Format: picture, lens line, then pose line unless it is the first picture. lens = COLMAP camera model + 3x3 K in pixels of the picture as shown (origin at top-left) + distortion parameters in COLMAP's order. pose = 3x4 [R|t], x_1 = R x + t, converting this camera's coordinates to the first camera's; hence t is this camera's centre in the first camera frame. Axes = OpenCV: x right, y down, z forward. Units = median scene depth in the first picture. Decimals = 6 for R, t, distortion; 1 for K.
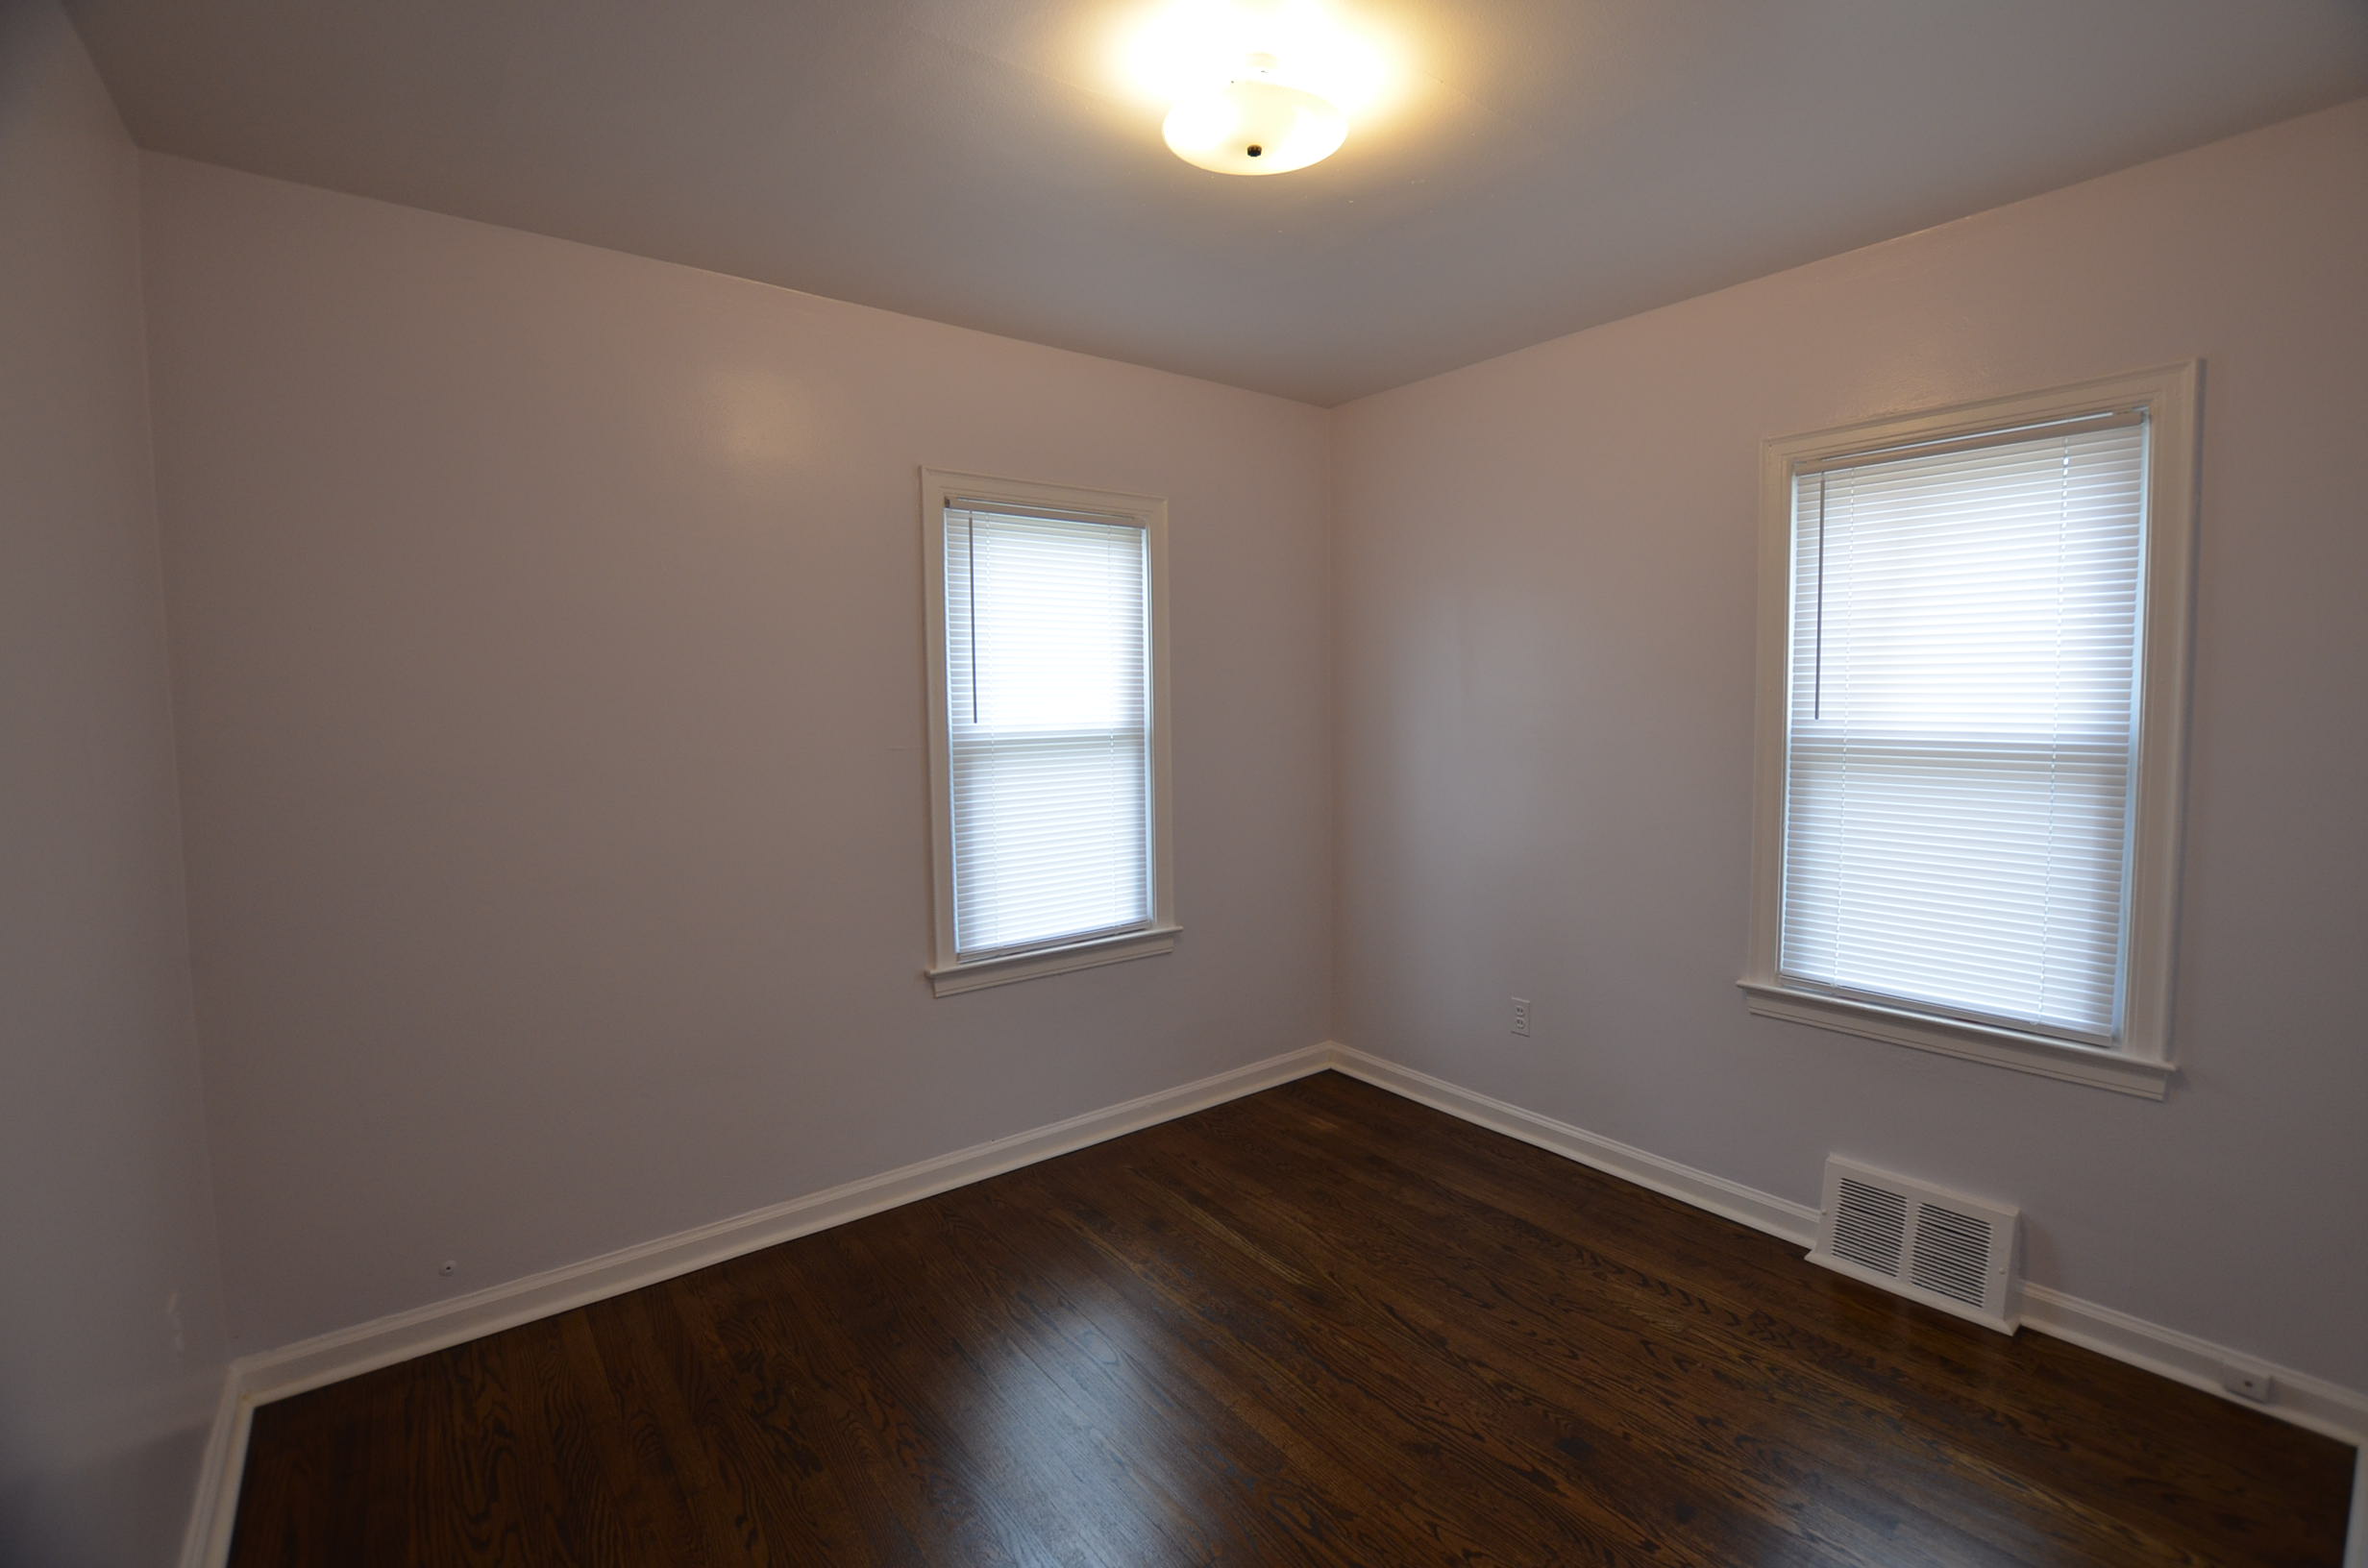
lens RADIAL K [[1035.1, 0, 1211.7], [0, 1035.1, 771.5], [0, 0, 1]] dist [-0.033030, 0.004000]
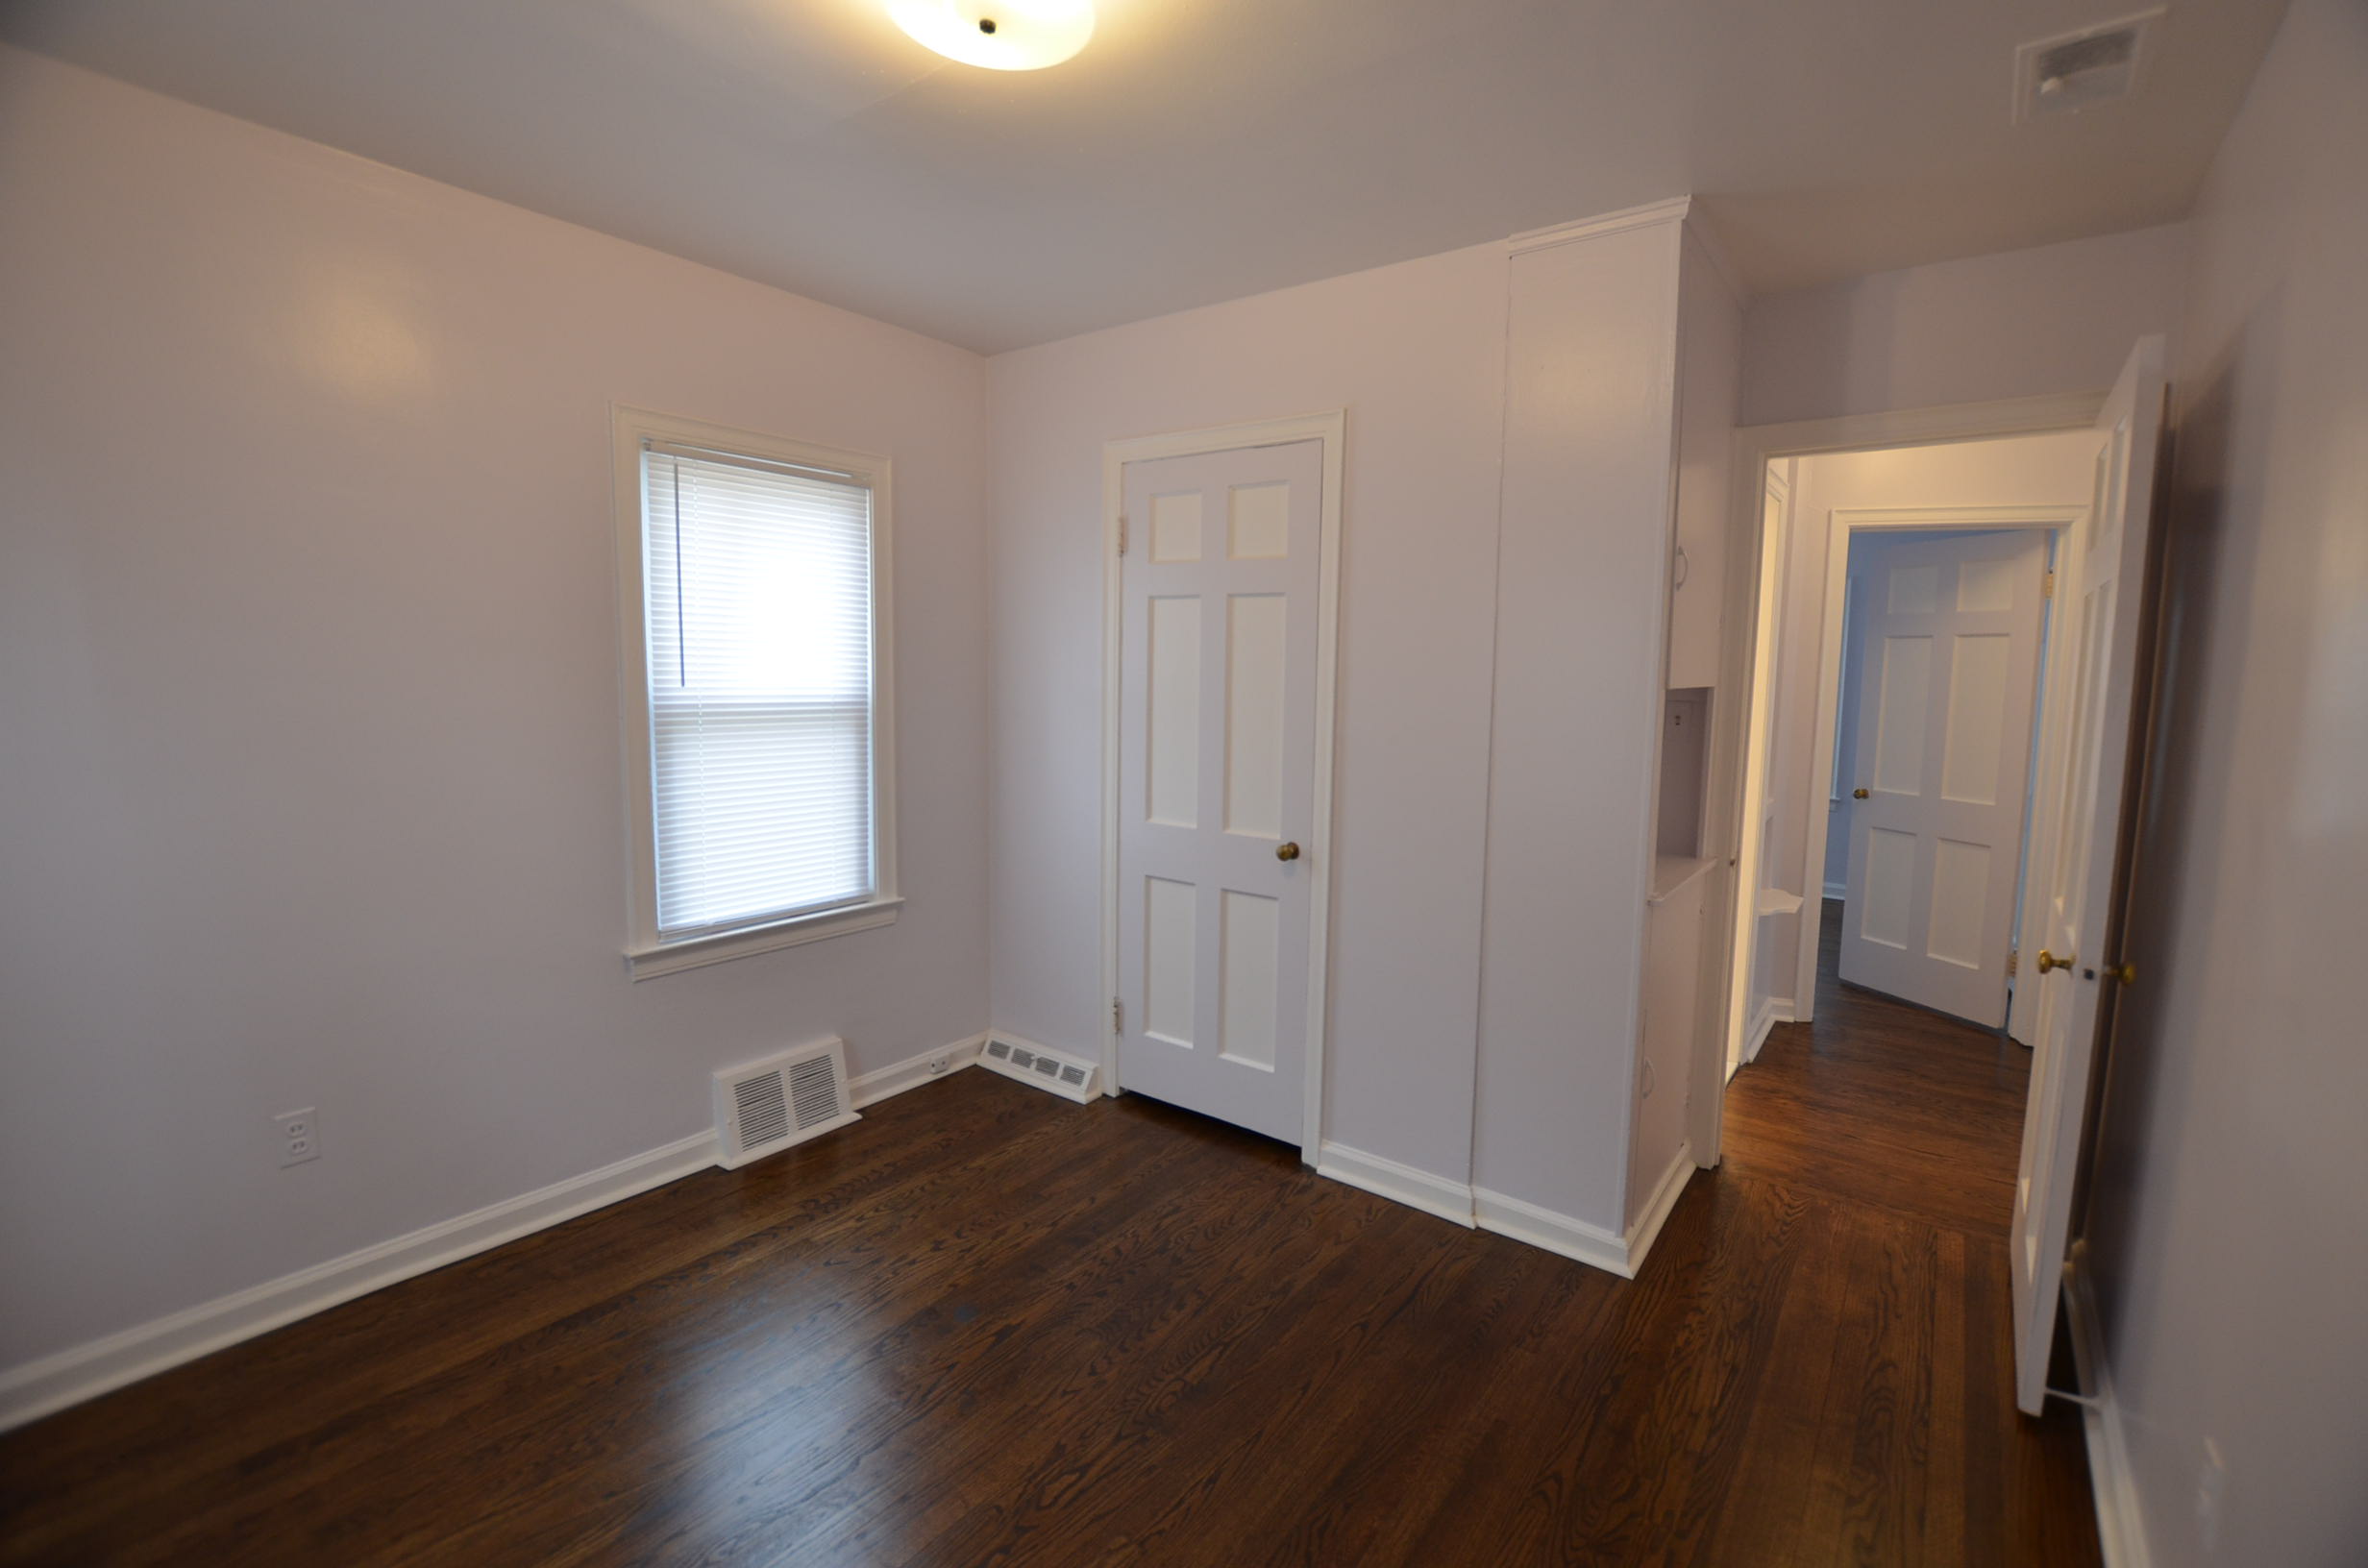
lens RADIAL K [[1035.1, 0, 1211.7], [0, 1035.1, 771.5], [0, 0, 1]] dist [-0.033030, 0.004000]
pose [[-0.254546, -0.088456, 0.963007, -0.632404], [0.056595, 0.992739, 0.106146, -0.047619], [-0.965403, 0.081521, -0.247691, 0.775551]]
